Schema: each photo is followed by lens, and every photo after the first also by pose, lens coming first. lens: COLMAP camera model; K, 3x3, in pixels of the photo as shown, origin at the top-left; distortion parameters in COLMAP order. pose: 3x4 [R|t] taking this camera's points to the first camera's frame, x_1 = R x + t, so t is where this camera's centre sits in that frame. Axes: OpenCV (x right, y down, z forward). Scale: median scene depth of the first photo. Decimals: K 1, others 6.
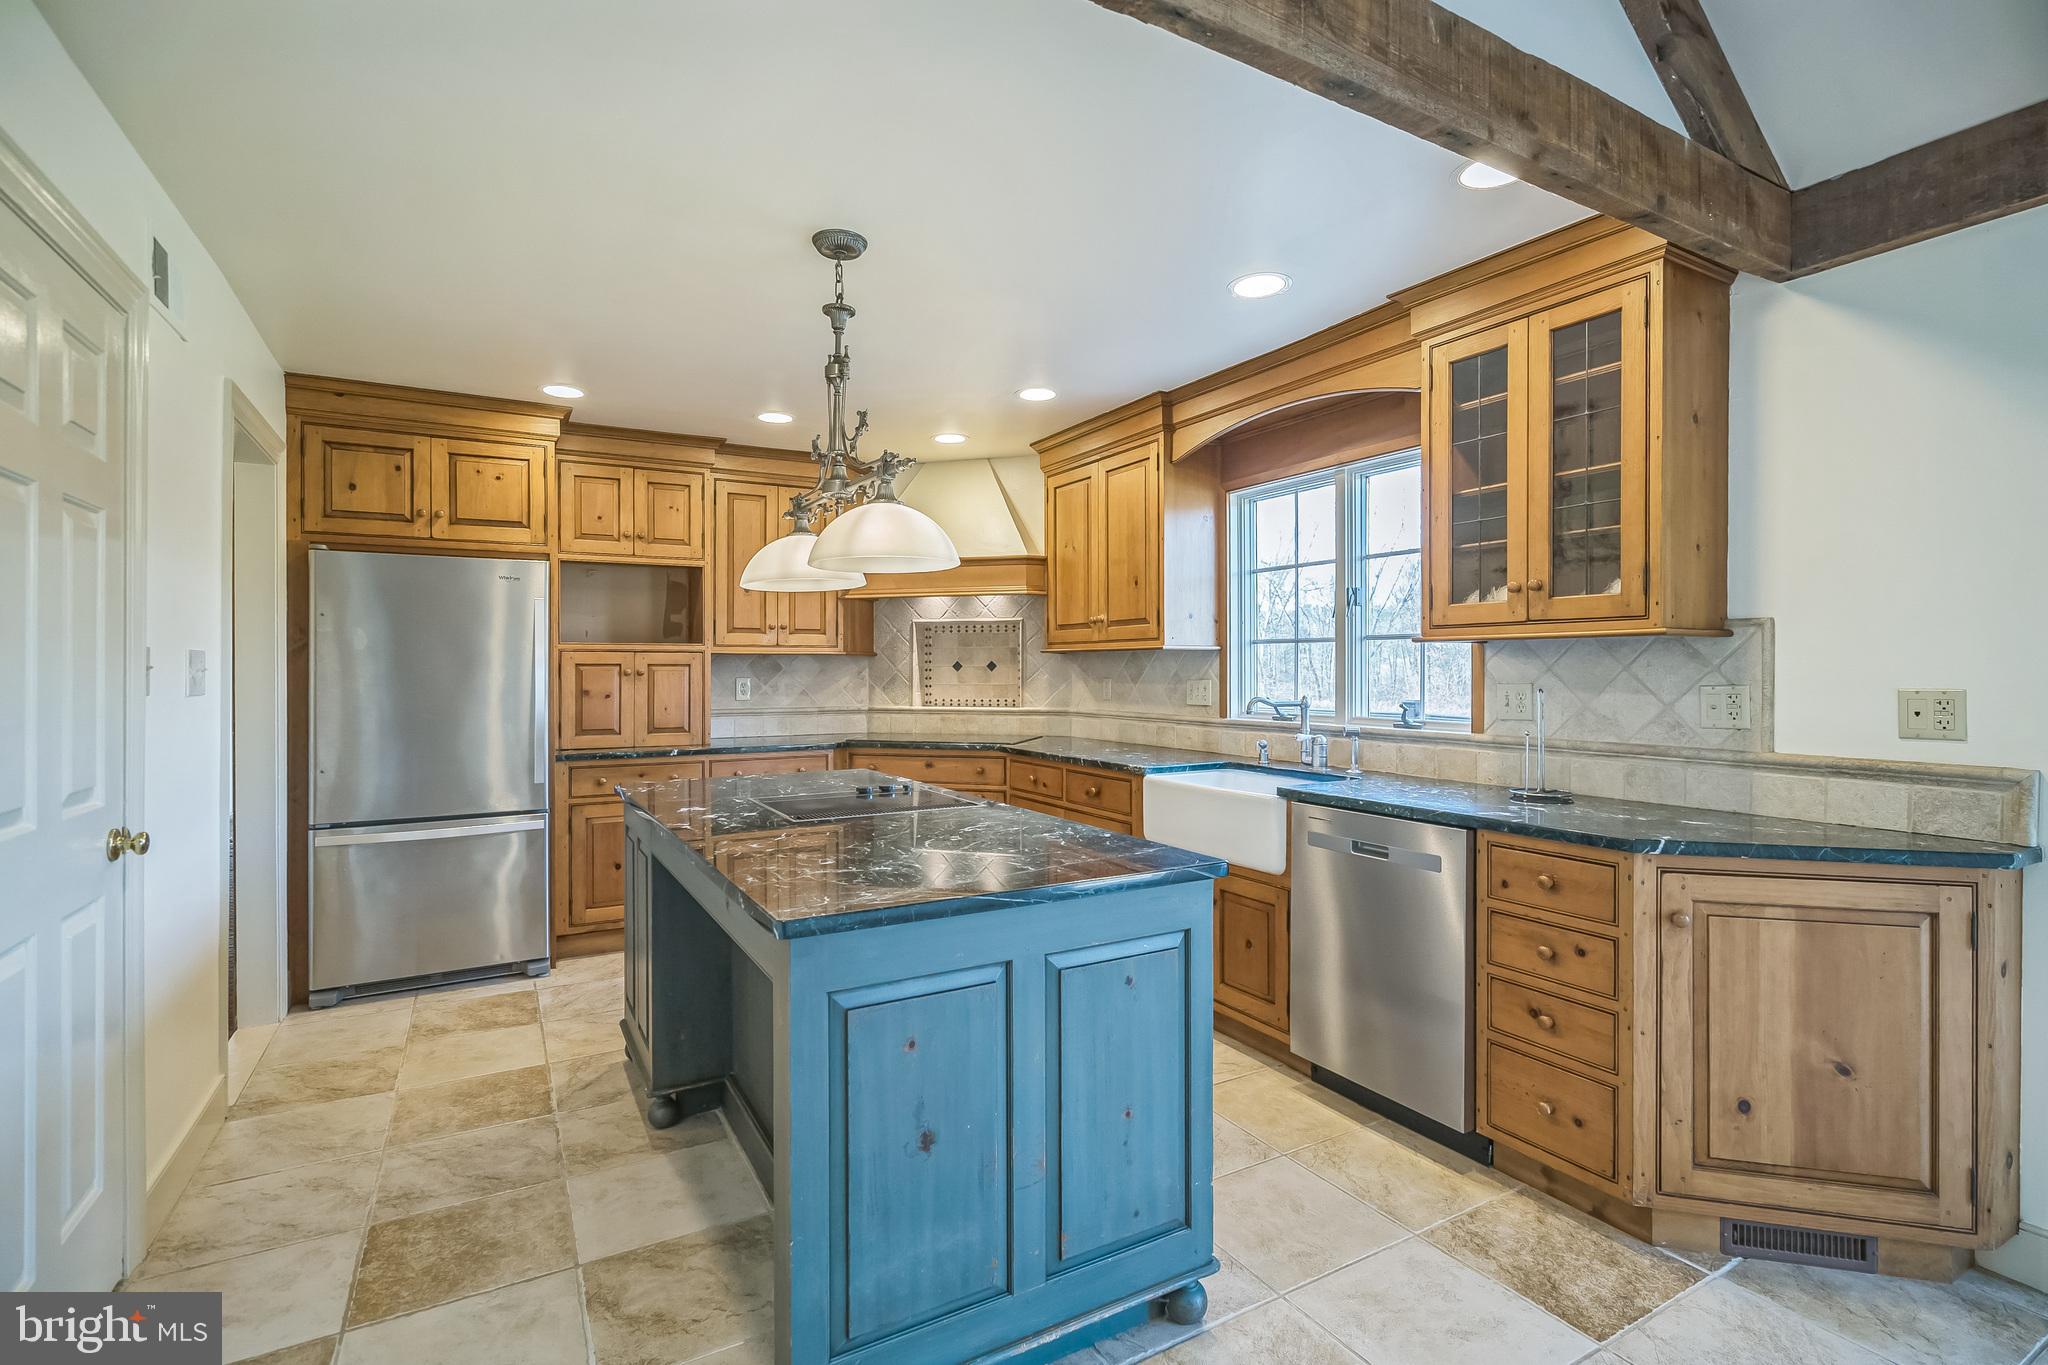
lens RADIAL K [[940.6, 0, 1034.5], [0, 940.6, 672.0], [0, 0, 1]] dist [0.000466, 0.001095]
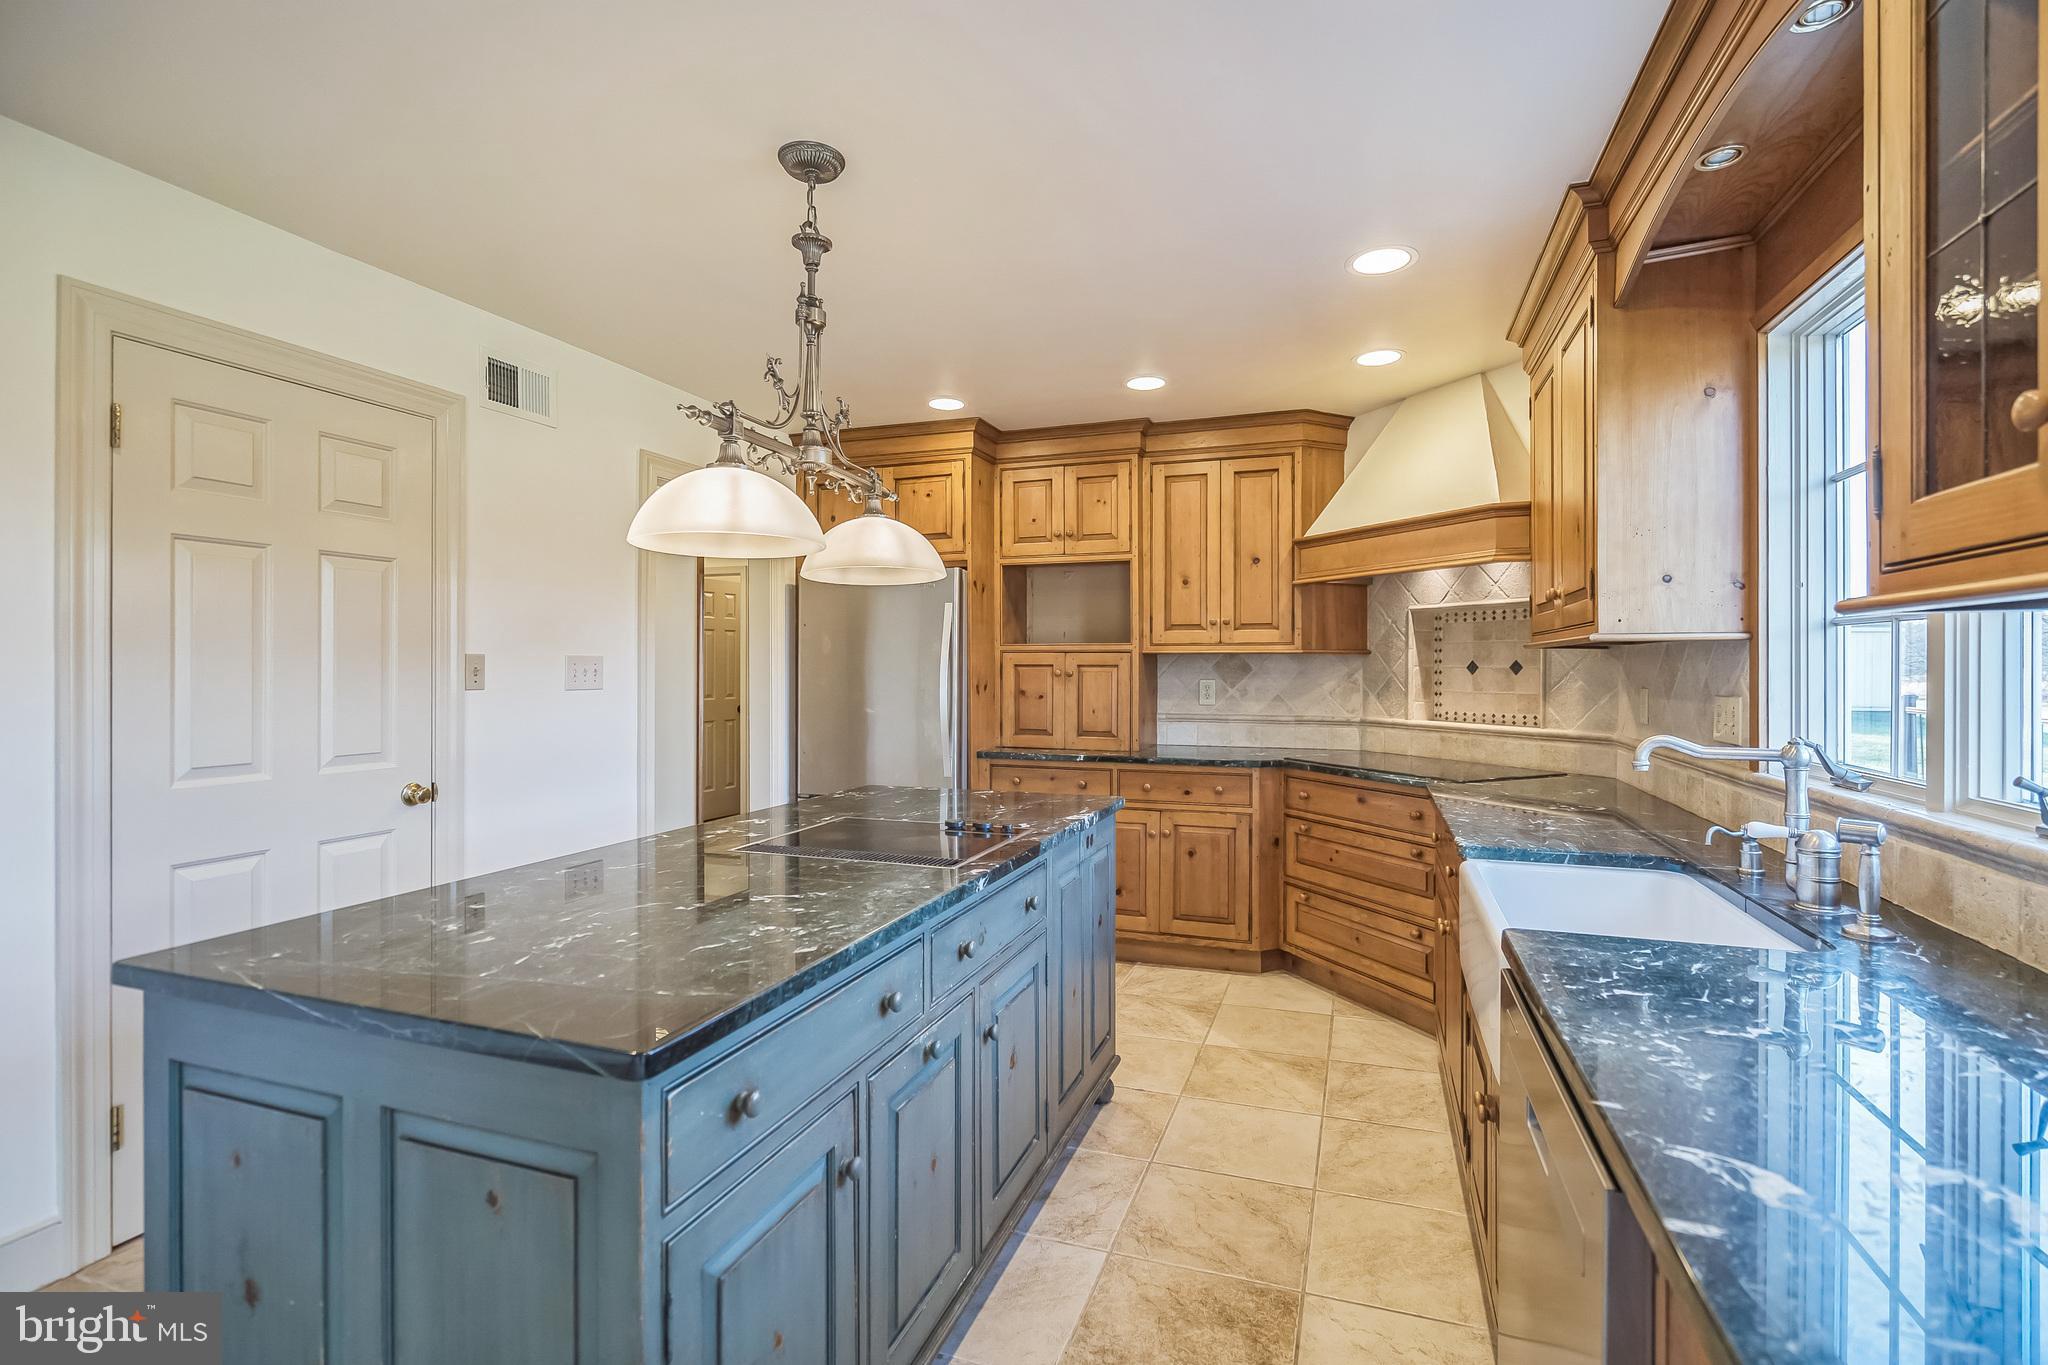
lens RADIAL K [[940.6, 0, 1032.9], [0, 940.6, 677.2], [0, 0, 1]] dist [0.000466, 0.001095]
pose [[0.658165, 0.010423, -0.752801, 0.256984], [-0.004624, 0.999941, 0.009802, -0.004440], [0.752859, -0.002970, 0.658175, 0.285038]]
